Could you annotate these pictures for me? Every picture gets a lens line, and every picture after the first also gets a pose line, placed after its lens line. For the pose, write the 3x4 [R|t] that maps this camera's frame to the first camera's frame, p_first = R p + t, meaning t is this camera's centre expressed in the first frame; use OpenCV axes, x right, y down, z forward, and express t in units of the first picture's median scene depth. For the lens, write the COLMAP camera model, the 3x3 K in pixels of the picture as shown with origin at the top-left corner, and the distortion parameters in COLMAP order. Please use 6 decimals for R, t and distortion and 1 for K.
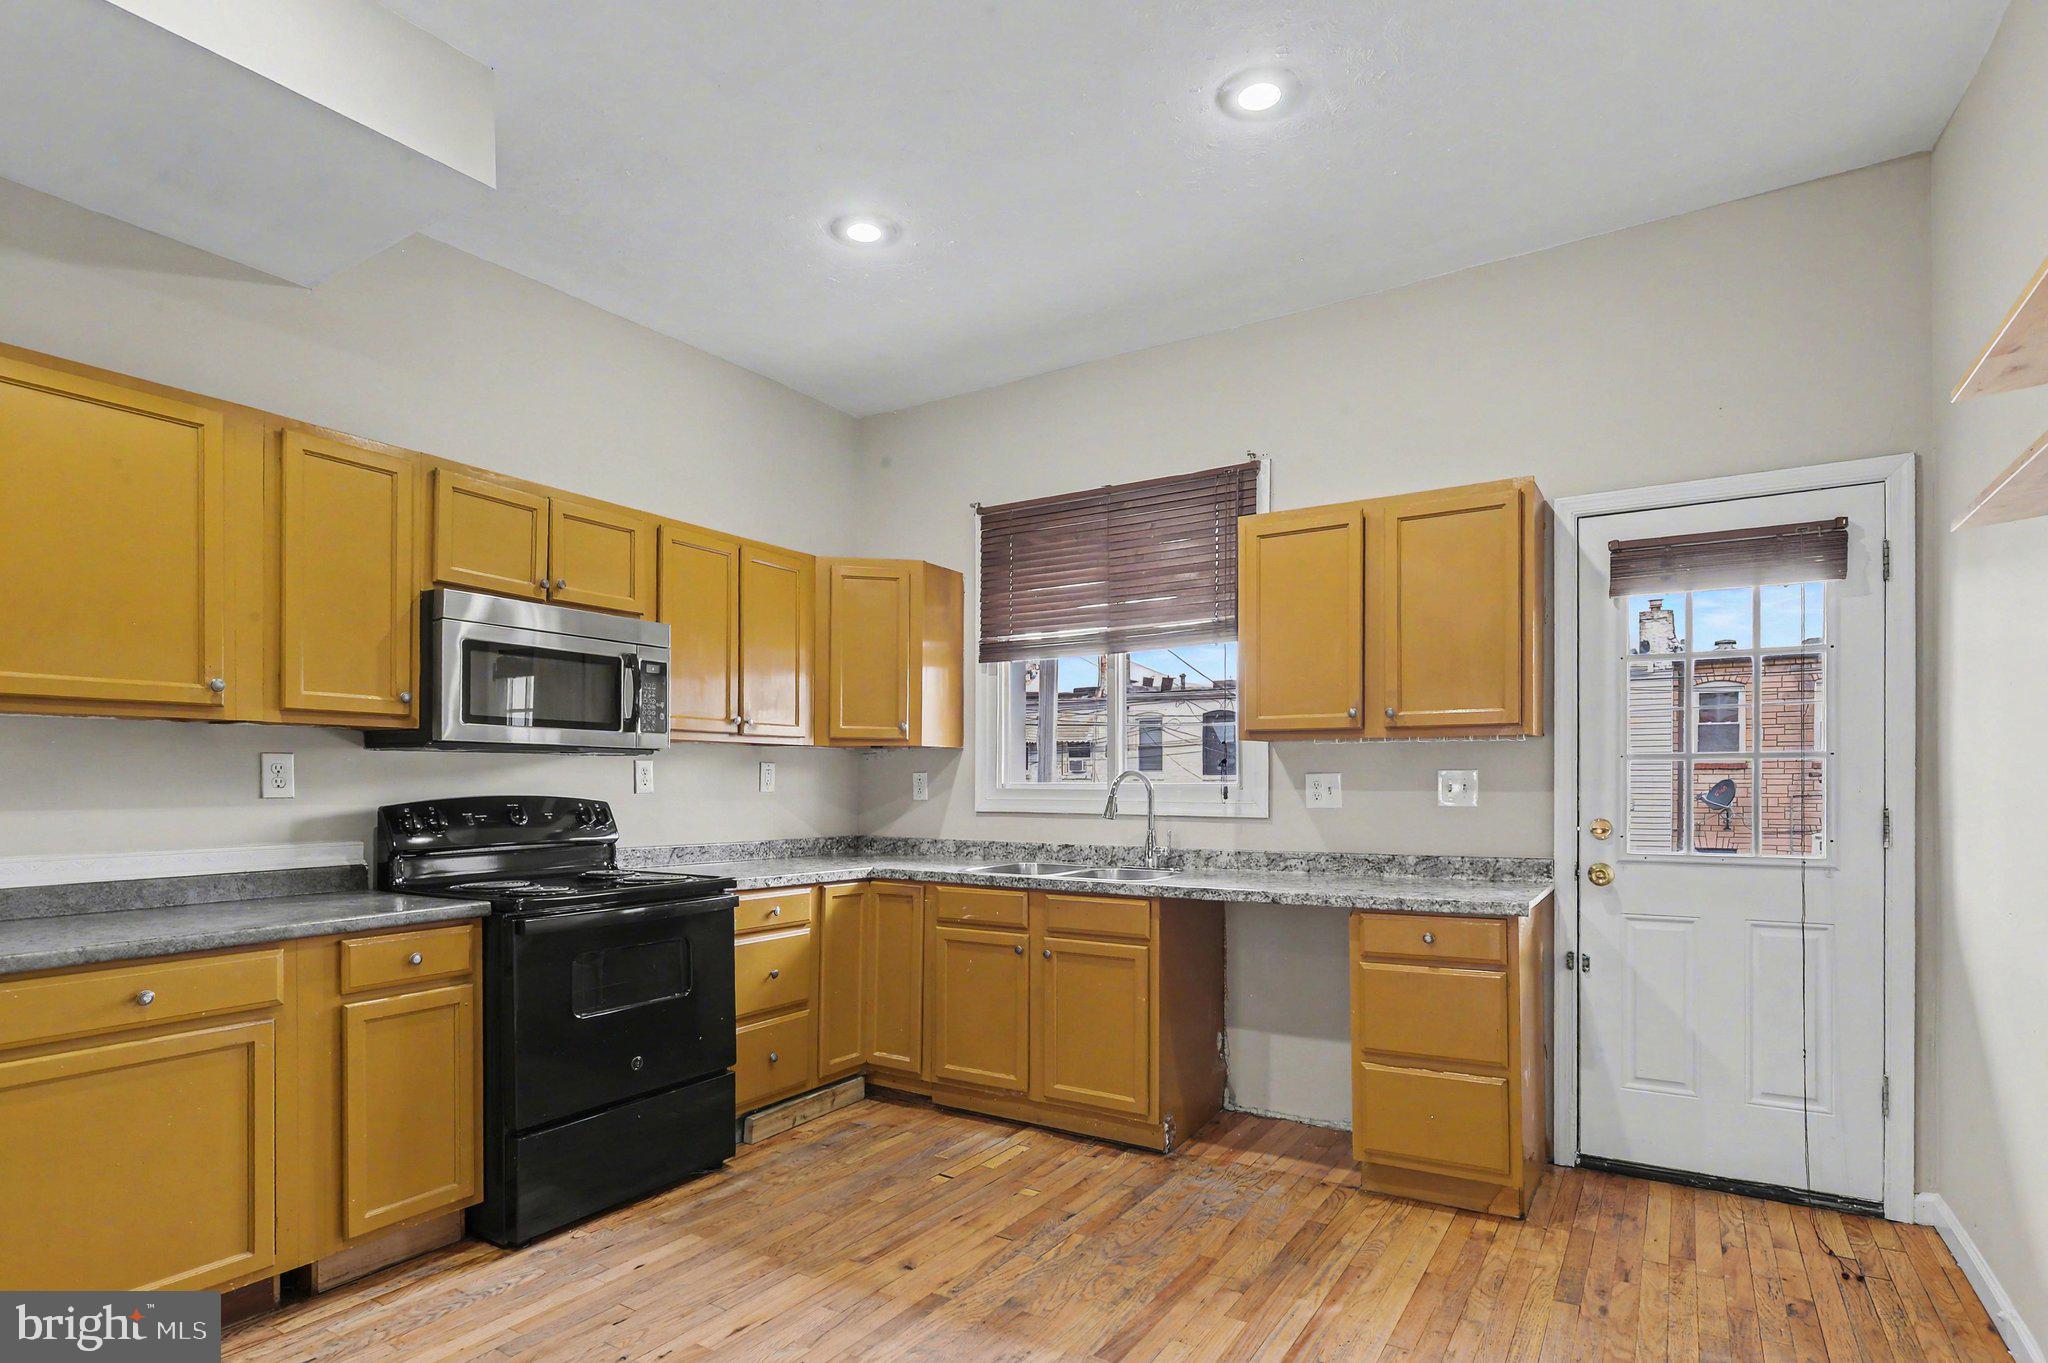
lens RADIAL K [[1065.5, 0, 1036.3], [0, 1065.5, 786.5], [0, 0, 1]] dist [-0.001689, -0.000549]
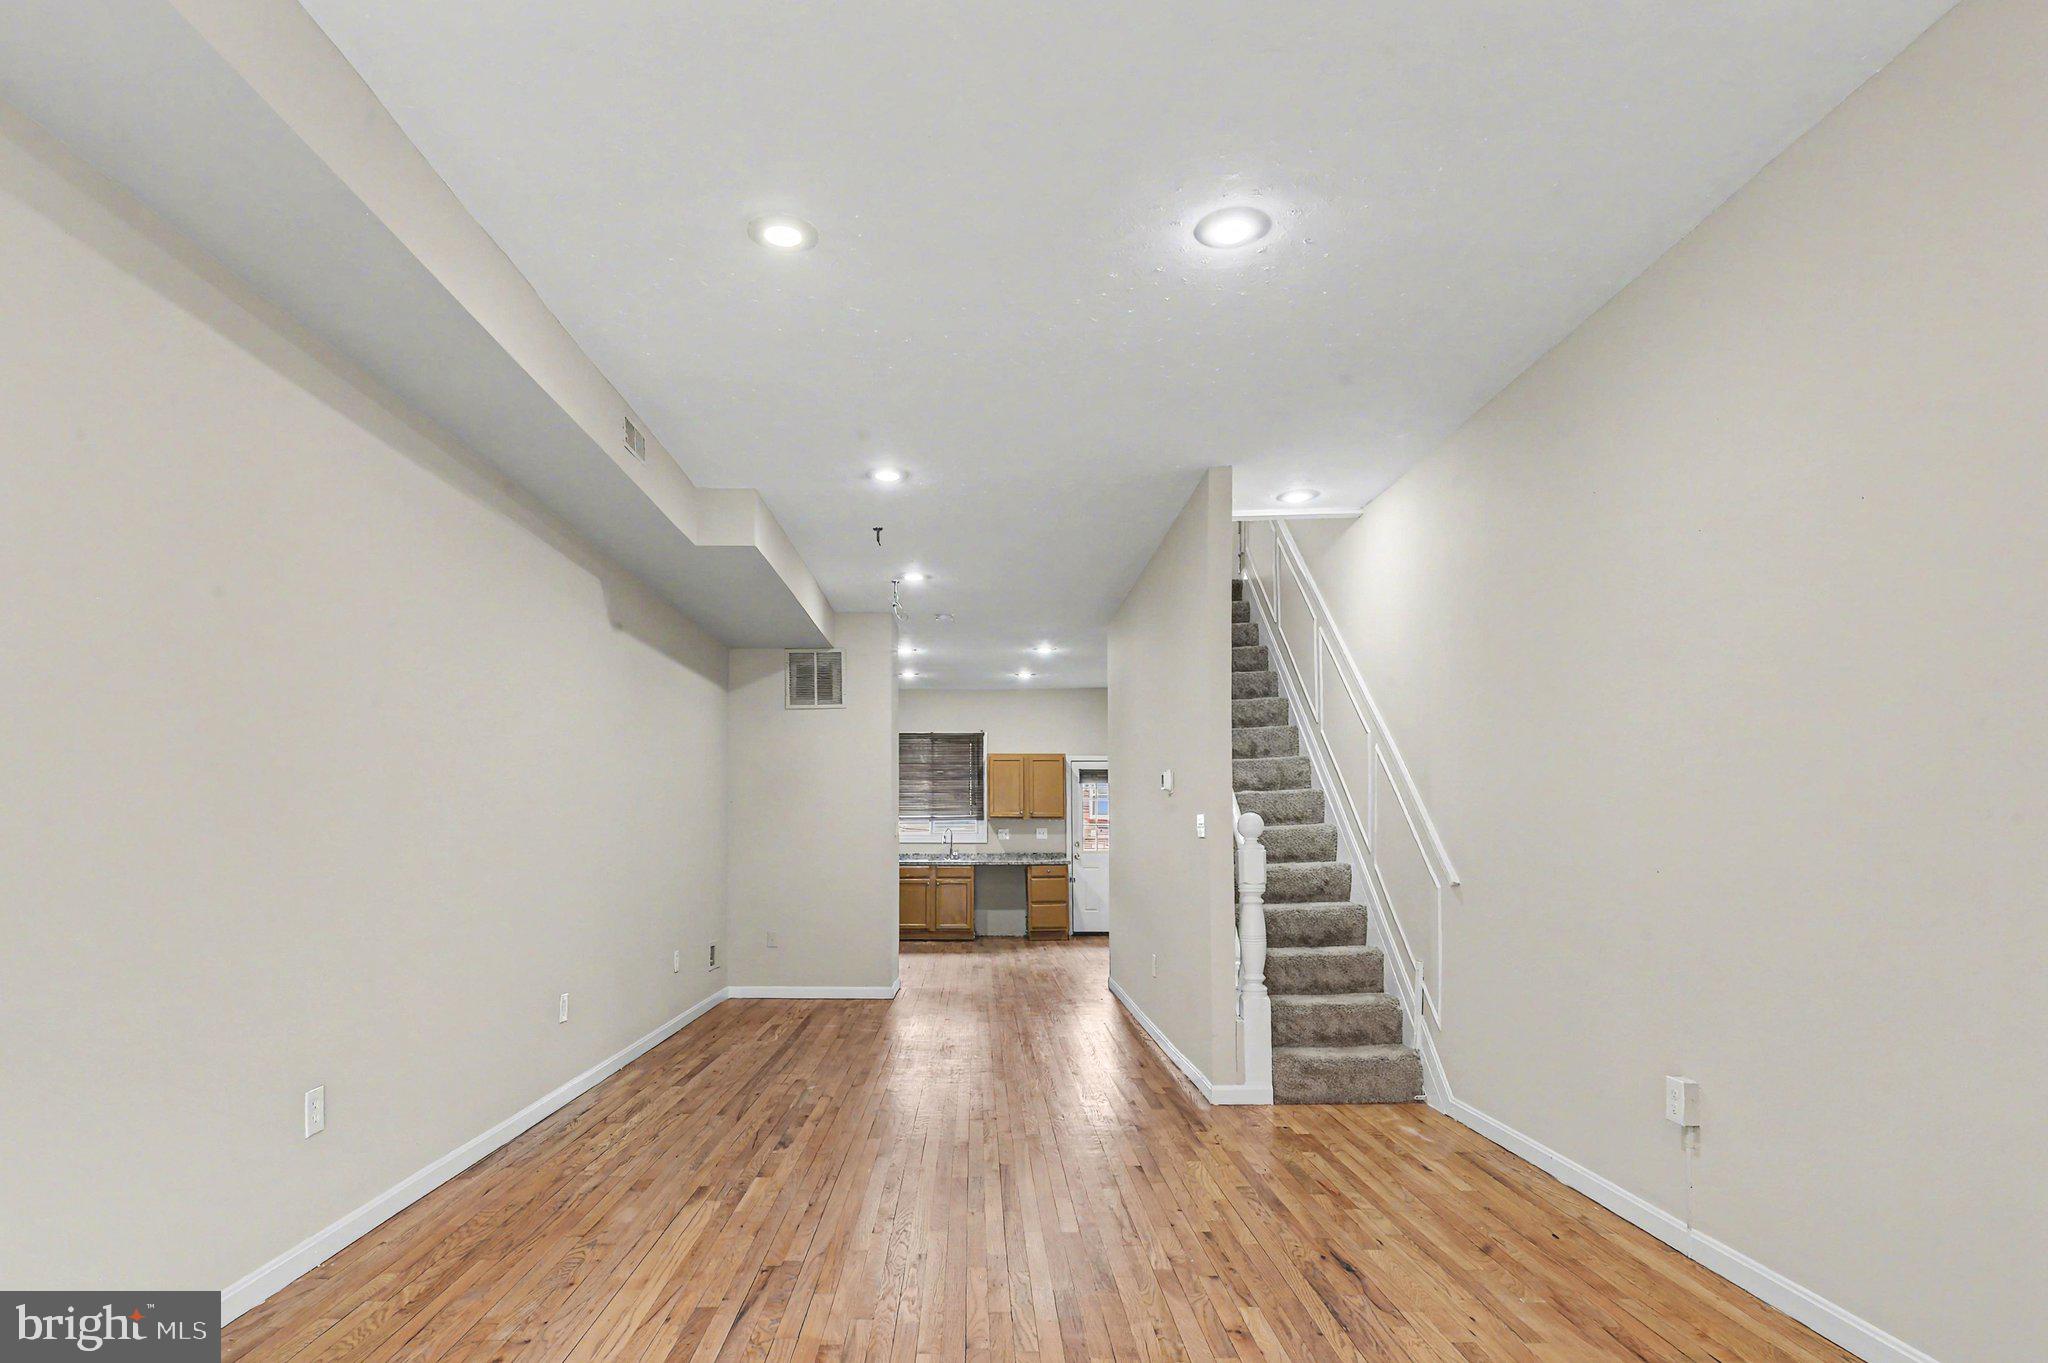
lens RADIAL K [[1107.1, 0, 986.3], [0, 1107.1, 754.6], [0, 0, 1]] dist [-0.000065, -0.000553]
pose [[0.856379, 0.031226, 0.515402, -1.653237], [0.008056, 0.997240, -0.073804, 0.011009], [-0.516284, 0.067356, 0.853764, -2.053500]]
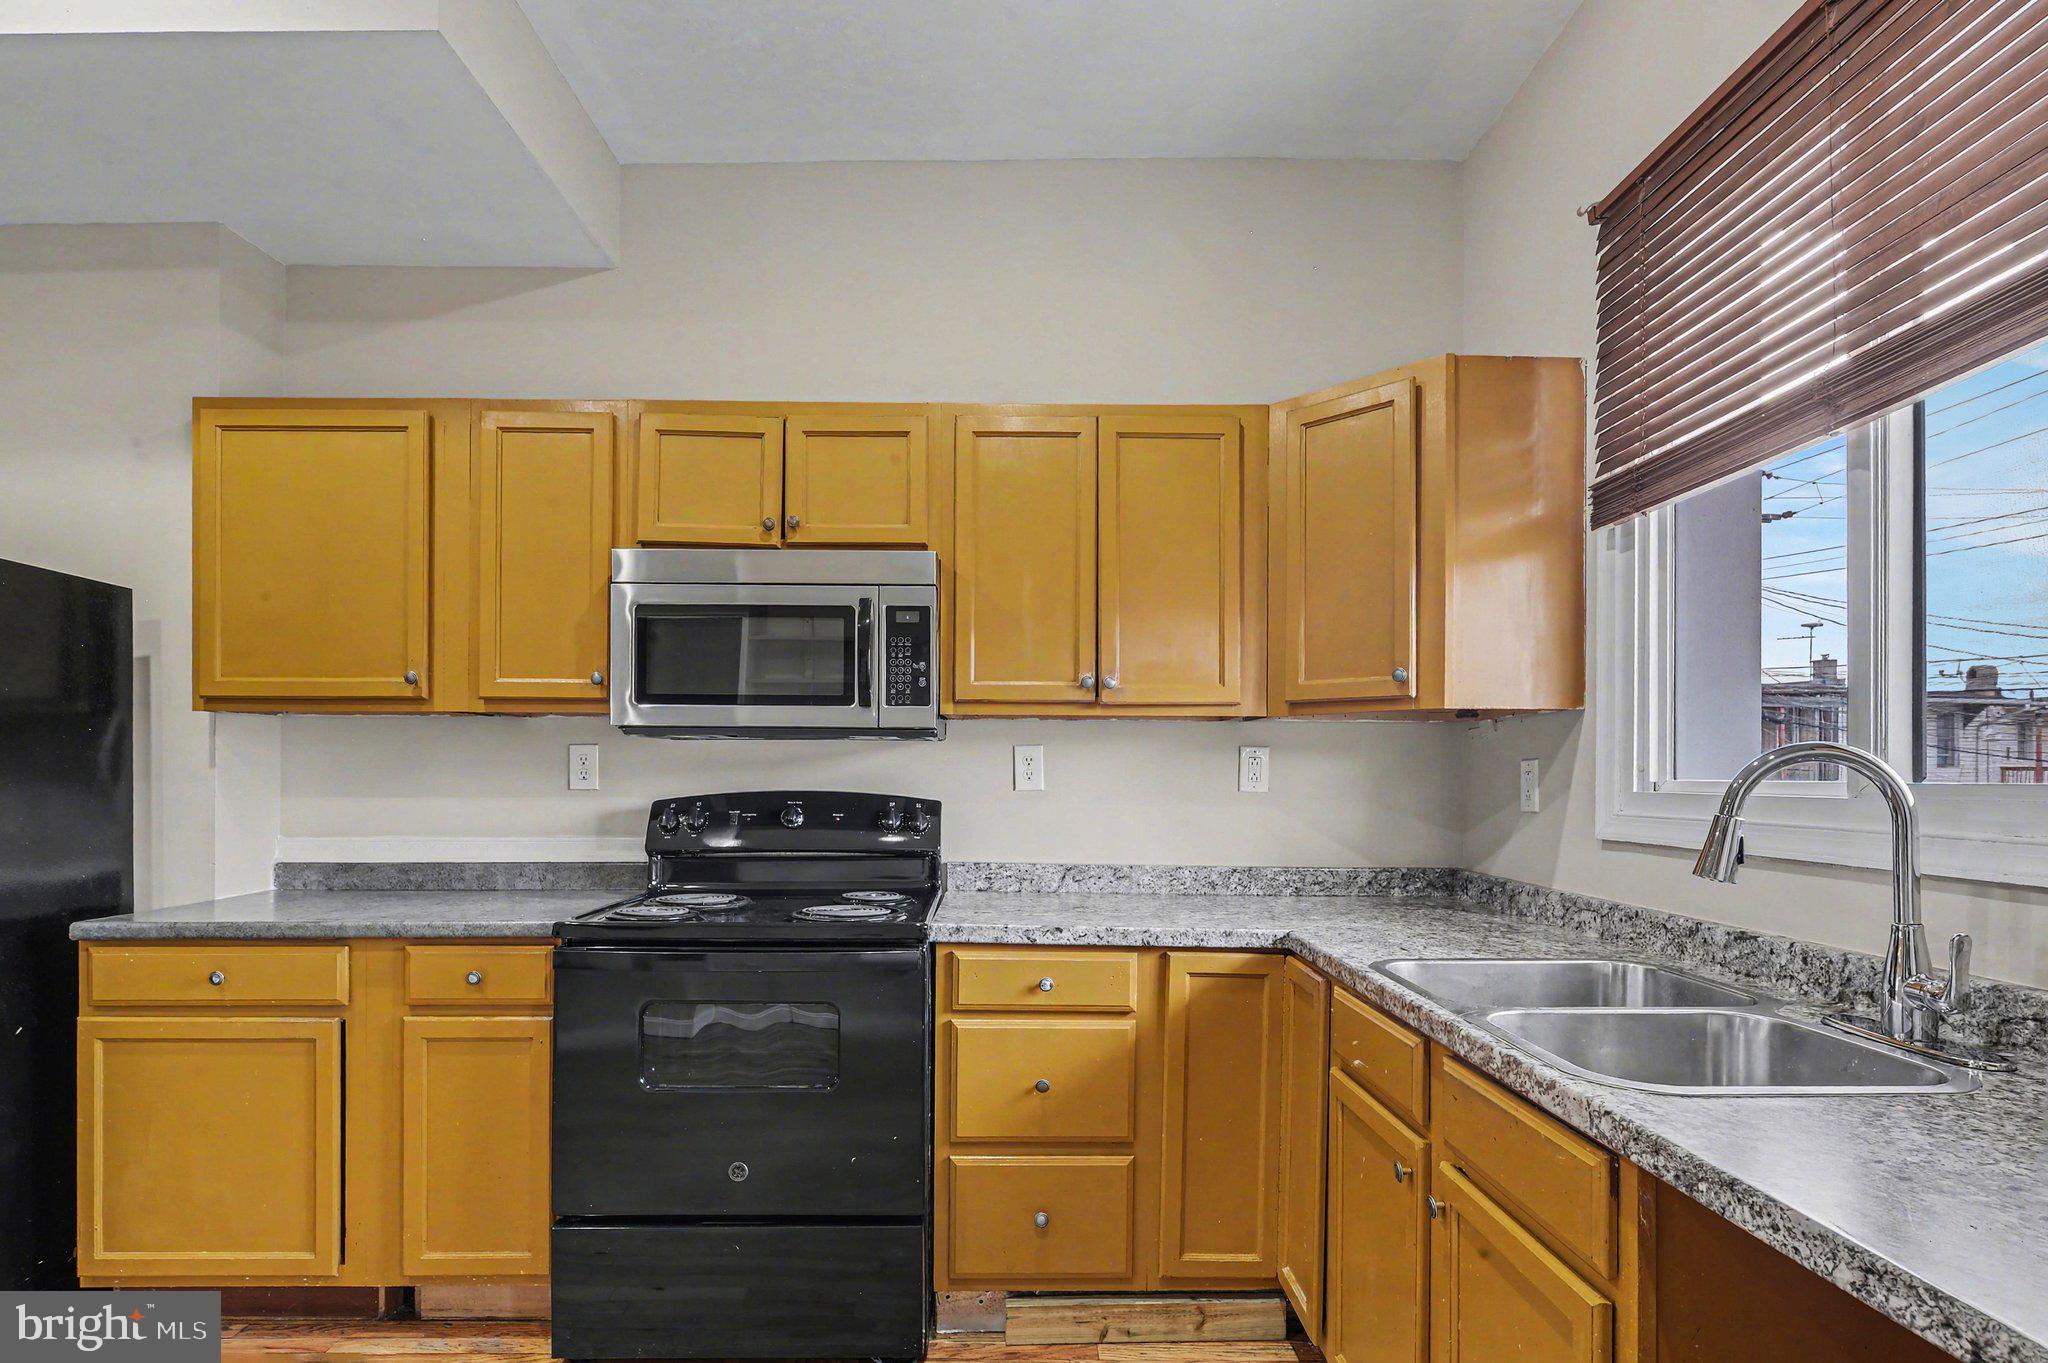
lens RADIAL K [[1050.2, 0, 1013.0], [0, 1050.2, 767.5], [0, 0, 1]] dist [-0.002144, -0.000392]
pose [[0.528316, -0.003765, -0.849039, 0.262298], [-0.008192, 0.999921, -0.009531, -0.002767], [0.849008, 0.011991, 0.528243, 0.653730]]
